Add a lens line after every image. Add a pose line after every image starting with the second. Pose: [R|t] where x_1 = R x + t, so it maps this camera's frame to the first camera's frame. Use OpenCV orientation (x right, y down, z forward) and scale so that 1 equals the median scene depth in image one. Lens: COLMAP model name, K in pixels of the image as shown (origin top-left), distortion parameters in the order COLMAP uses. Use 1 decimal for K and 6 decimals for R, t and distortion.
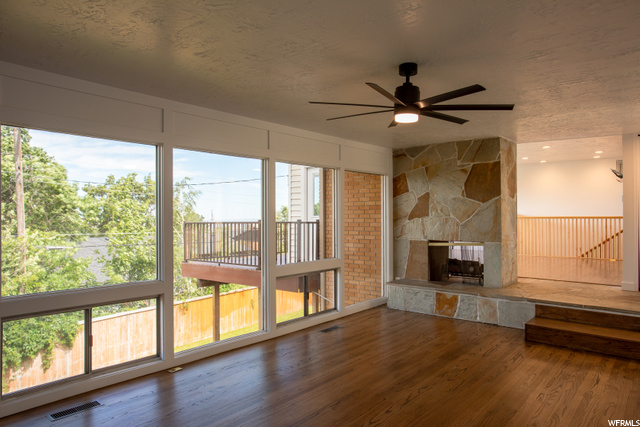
lens RADIAL K [[417.6, 0, 314.2], [0, 417.6, 213.8], [0, 0, 1]] dist [-0.009467, 0.004001]
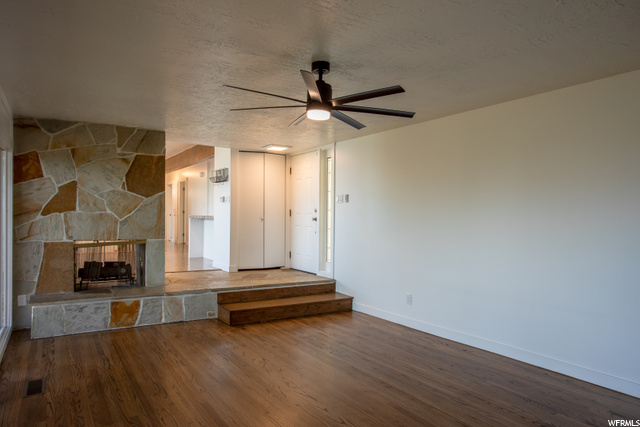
lens RADIAL K [[417.6, 0, 314.7], [0, 417.6, 215.3], [0, 0, 1]] dist [-0.009467, 0.004001]
pose [[0.331956, 0.007909, 0.943262, -0.347911], [-0.015983, 0.999868, -0.002759, 0.009624], [-0.943159, -0.014160, 0.332039, 0.326821]]
